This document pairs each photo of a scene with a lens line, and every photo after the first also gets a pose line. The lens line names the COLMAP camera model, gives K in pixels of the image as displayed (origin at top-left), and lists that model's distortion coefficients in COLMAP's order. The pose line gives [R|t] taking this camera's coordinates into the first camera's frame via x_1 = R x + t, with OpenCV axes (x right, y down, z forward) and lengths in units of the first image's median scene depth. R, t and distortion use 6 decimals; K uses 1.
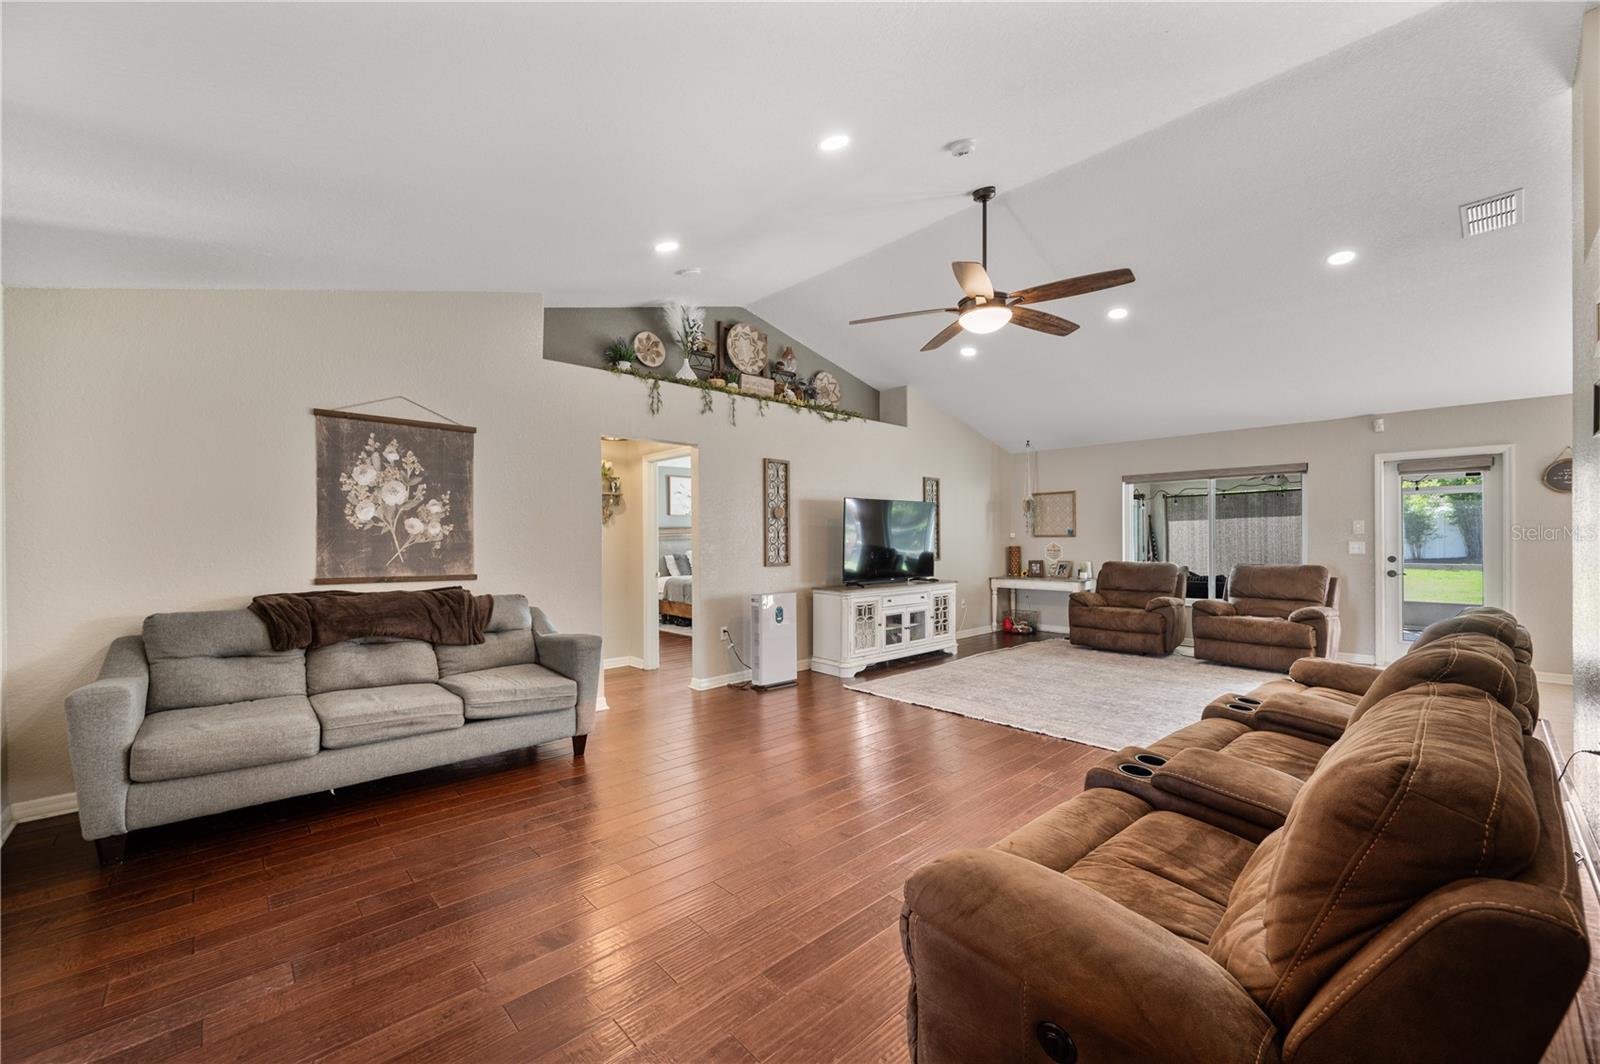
lens RADIAL K [[634.1, 0, 803.4], [0, 634.1, 540.8], [0, 0, 1]] dist [-0.001338, -0.000167]
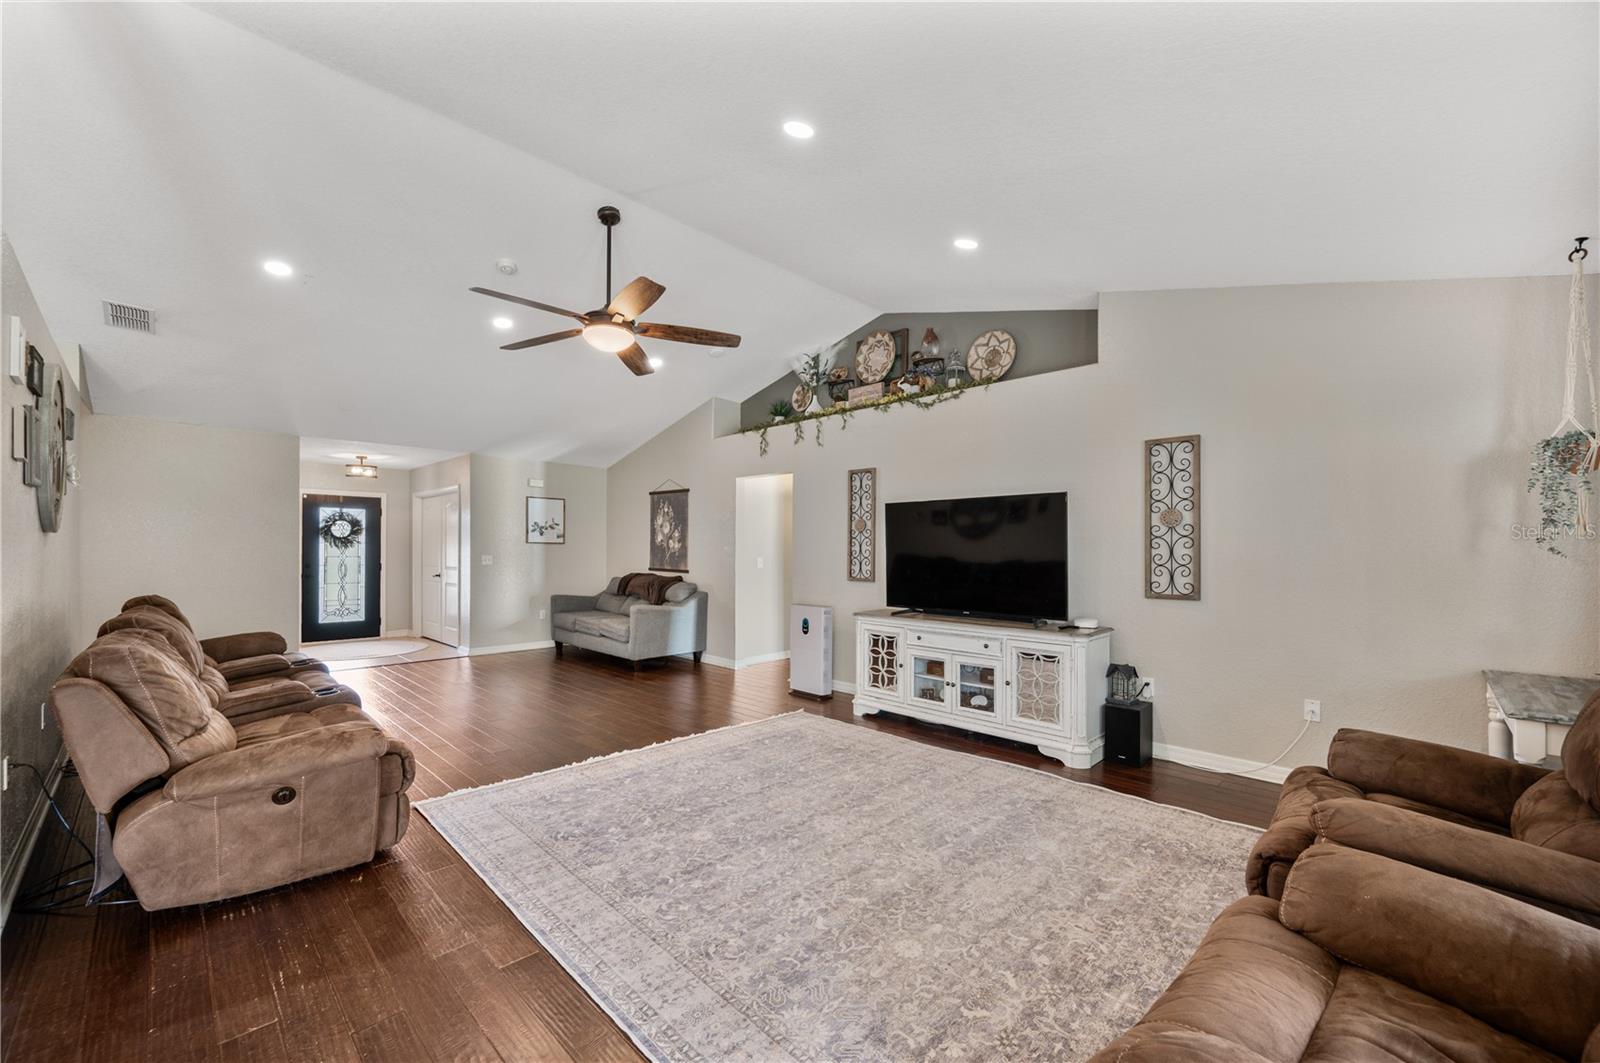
lens RADIAL K [[636.9, 0, 797.7], [0, 636.9, 551.1], [0, 0, 1]] dist [0.000901, 0.000005]
pose [[0.038281, 0.005813, -0.999250, 0.982120], [-0.008840, 0.999946, 0.005478, -0.010380], [0.999228, 0.008623, 0.038330, 0.937367]]
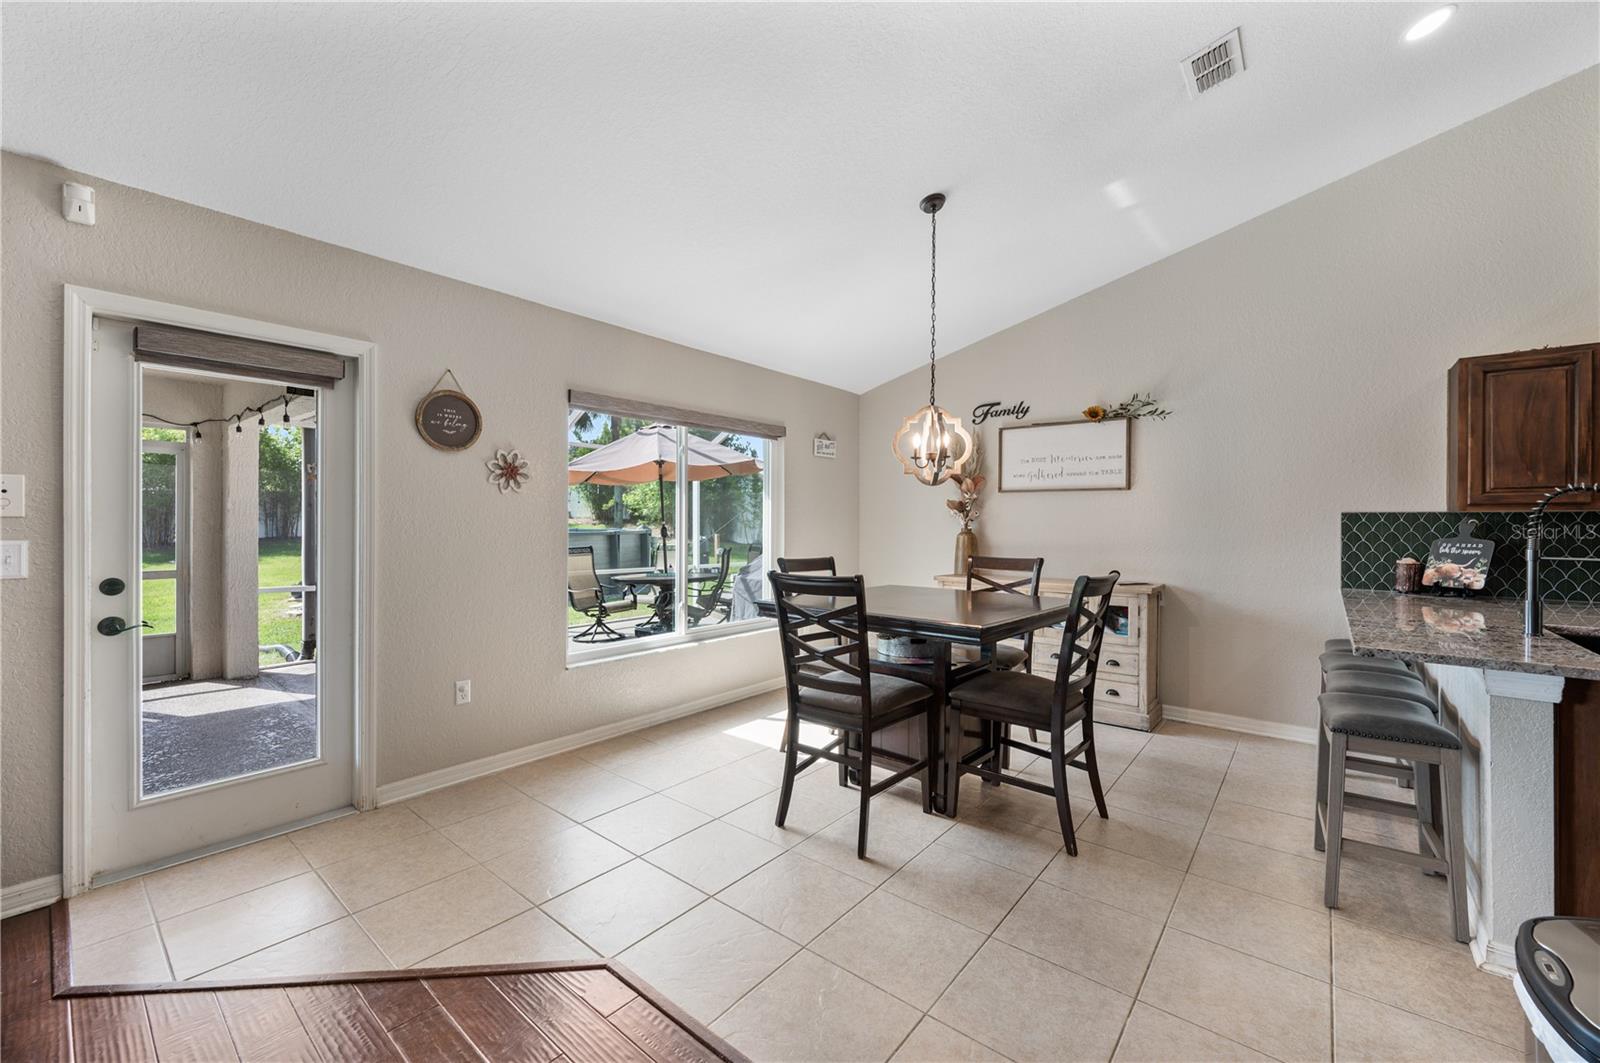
lens RADIAL K [[636.9, 0, 800.1], [0, 636.9, 523.3], [0, 0, 1]] dist [-0.001901, -0.000003]
pose [[-0.123335, 0.006854, 0.992341, 0.576636], [0.000201, 0.999976, -0.006882, -0.005219], [-0.992365, -0.000649, -0.123334, 0.727128]]
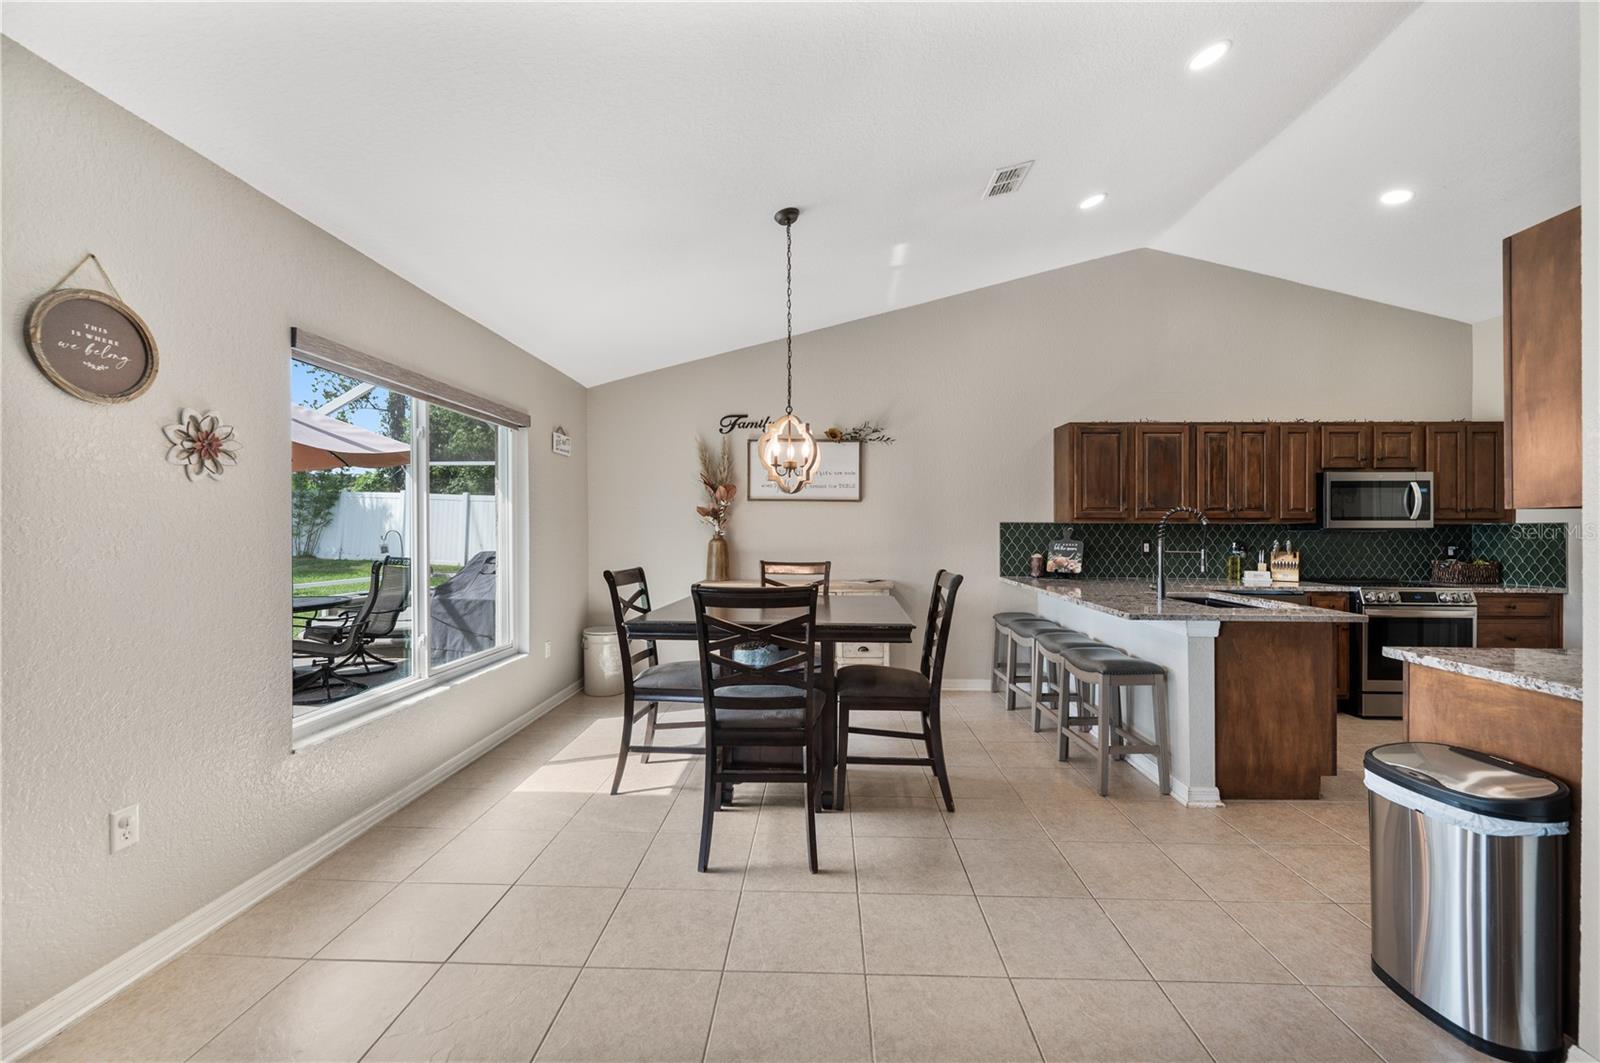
lens RADIAL K [[632.5, 0, 802.7], [0, 632.5, 528.8], [0, 0, 1]] dist [-0.001312, -0.000256]
pose [[-0.701445, 0.007079, 0.712688, 0.705901], [0.003699, 0.999973, -0.006292, -0.006884], [-0.712713, -0.001777, -0.701453, 0.932815]]
